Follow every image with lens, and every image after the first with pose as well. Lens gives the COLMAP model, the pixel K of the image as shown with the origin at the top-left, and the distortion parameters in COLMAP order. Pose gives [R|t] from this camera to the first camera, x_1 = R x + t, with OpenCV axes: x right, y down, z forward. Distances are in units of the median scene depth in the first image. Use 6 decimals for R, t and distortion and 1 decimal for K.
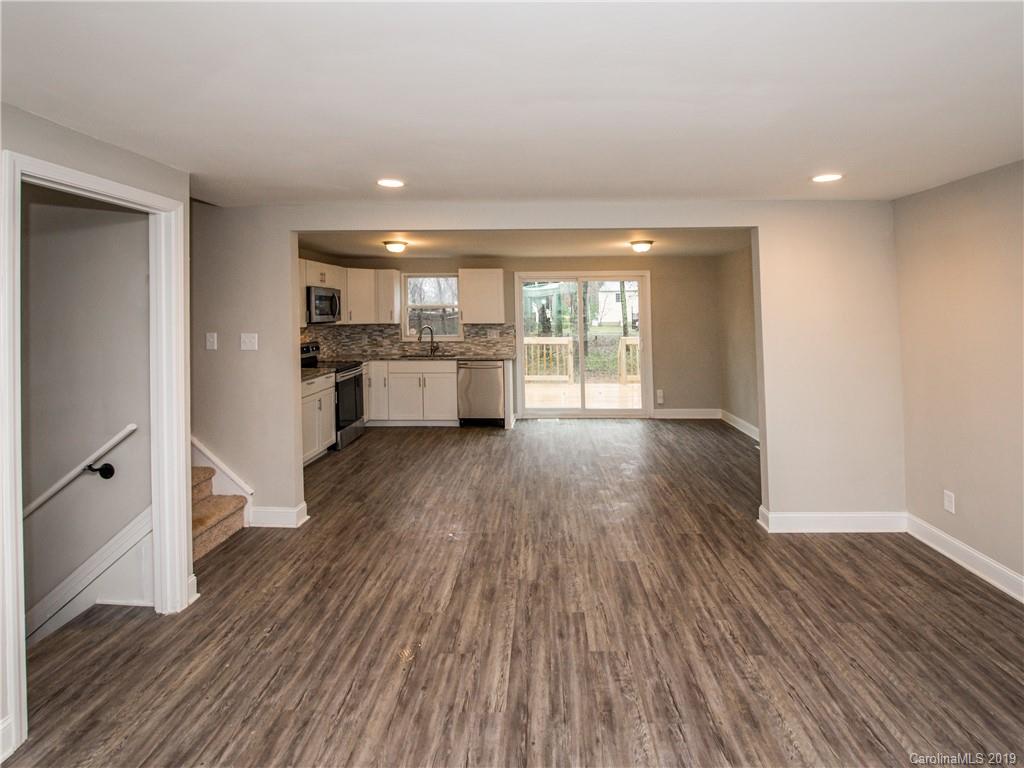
lens RADIAL K [[509.1, 0, 534.9], [0, 509.1, 299.8], [0, 0, 1]] dist [-0.012298, -0.003538]
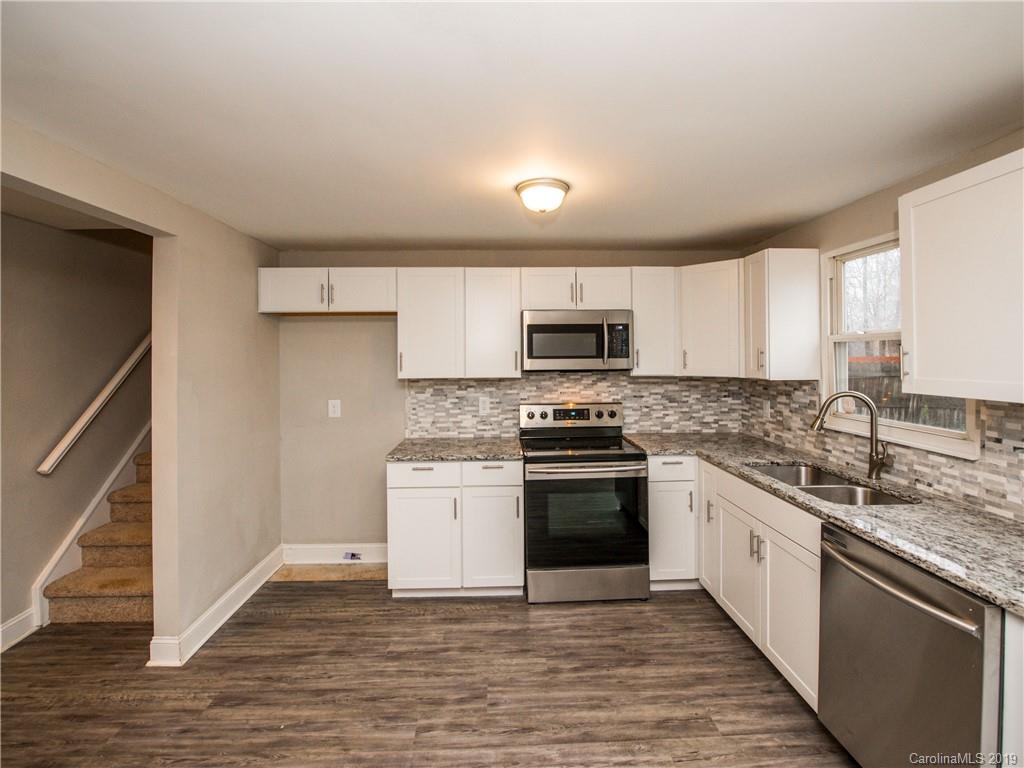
lens RADIAL K [[485.8, 0, 535.0], [0, 485.8, 349.6], [0, 0, 1]] dist [-0.012322, -0.002506]
pose [[0.030859, -0.004207, -0.999515, 0.288413], [0.031443, 0.999500, -0.003236, 0.044704], [0.999029, -0.031328, 0.030976, 2.027690]]
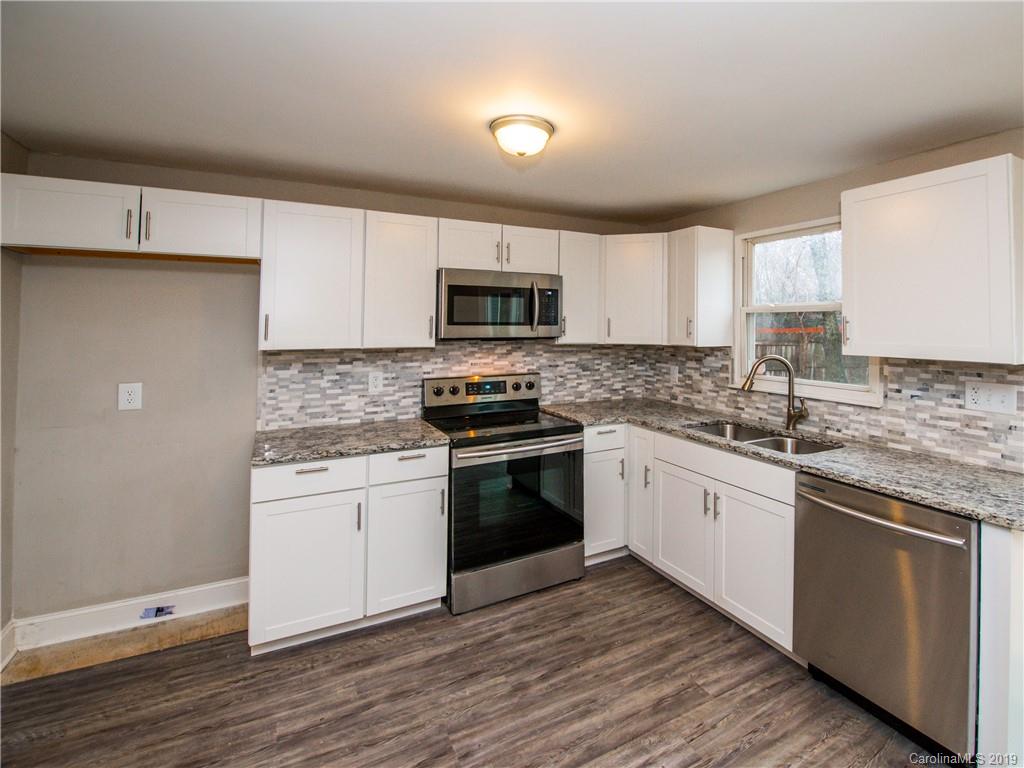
lens RADIAL K [[485.8, 0, 566.7], [0, 485.8, 317.3], [0, 0, 1]] dist [-0.012322, -0.002506]
pose [[0.498125, -0.007524, -0.867072, 0.094460], [0.014176, 0.999899, -0.000533, 0.051792], [0.866989, -0.012026, 0.498182, 1.758235]]
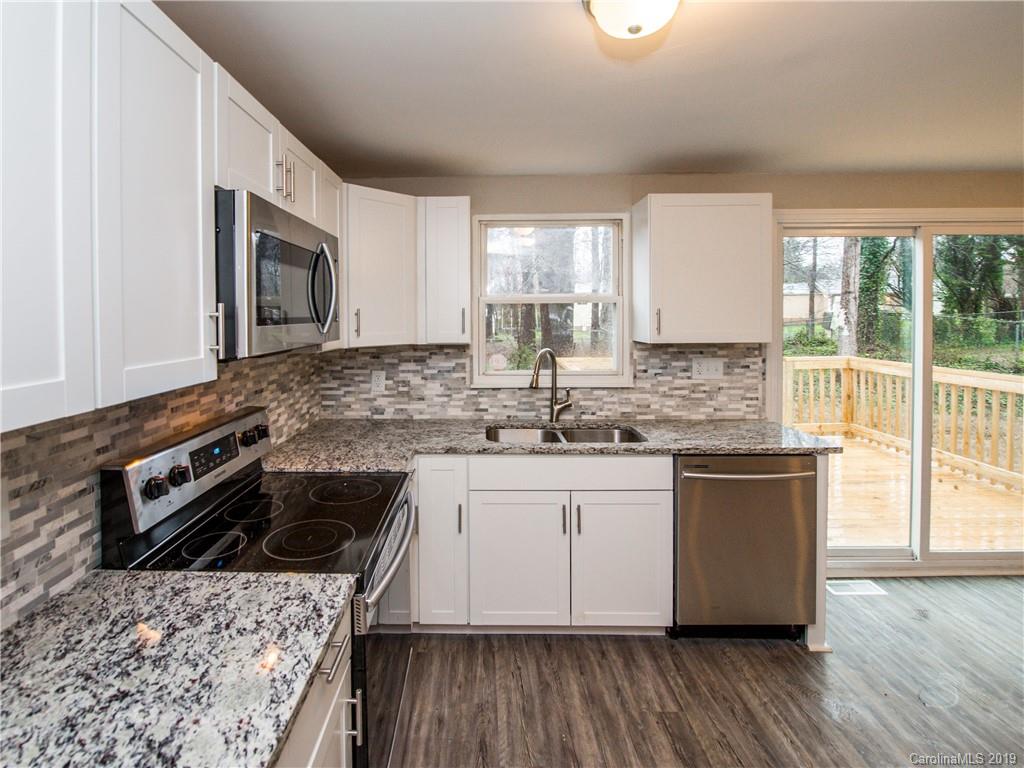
lens RADIAL K [[501.1, 0, 436.6], [0, 501.1, 337.0], [0, 0, 1]] dist [-0.005937, -0.004625]
pose [[0.998125, -0.003216, -0.061120, -0.704600], [0.006932, 0.998133, 0.060690, 0.051702], [0.060810, -0.061000, 0.996284, 1.625170]]
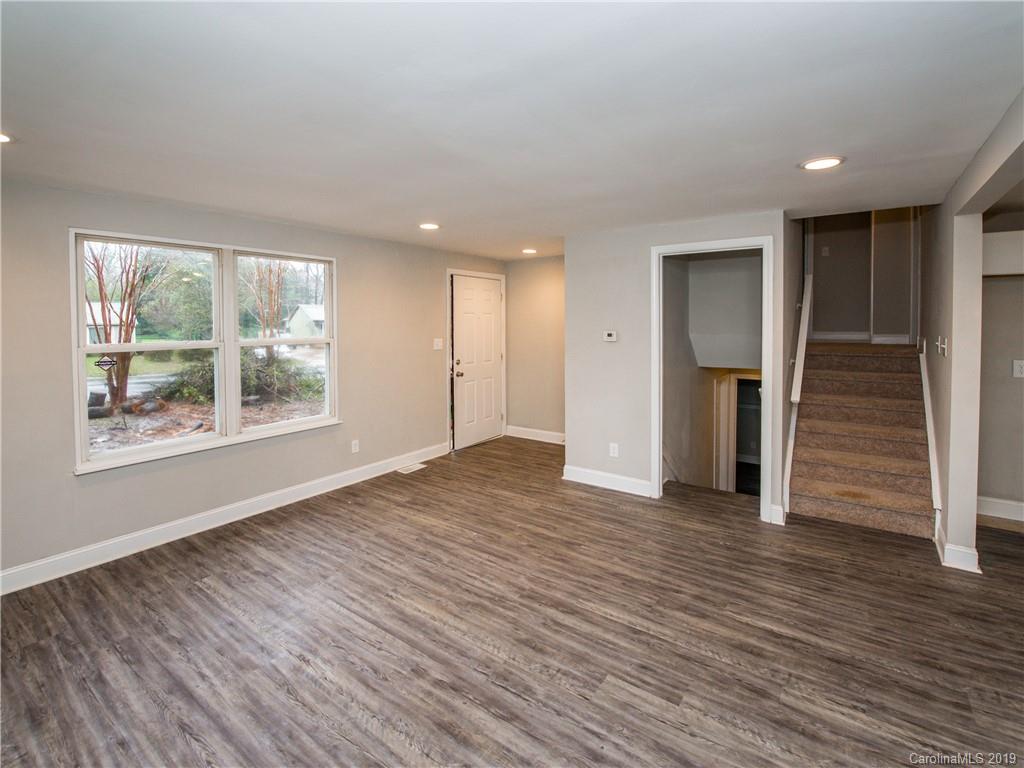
lens RADIAL K [[485.8, 0, 521.7], [0, 485.8, 341.6], [0, 0, 1]] dist [-0.012322, -0.002506]
pose [[-0.570012, 0.044152, -0.820449, 0.755110], [0.025864, 0.999025, 0.035793, 0.038879], [0.821229, -0.000818, -0.570598, 1.153725]]
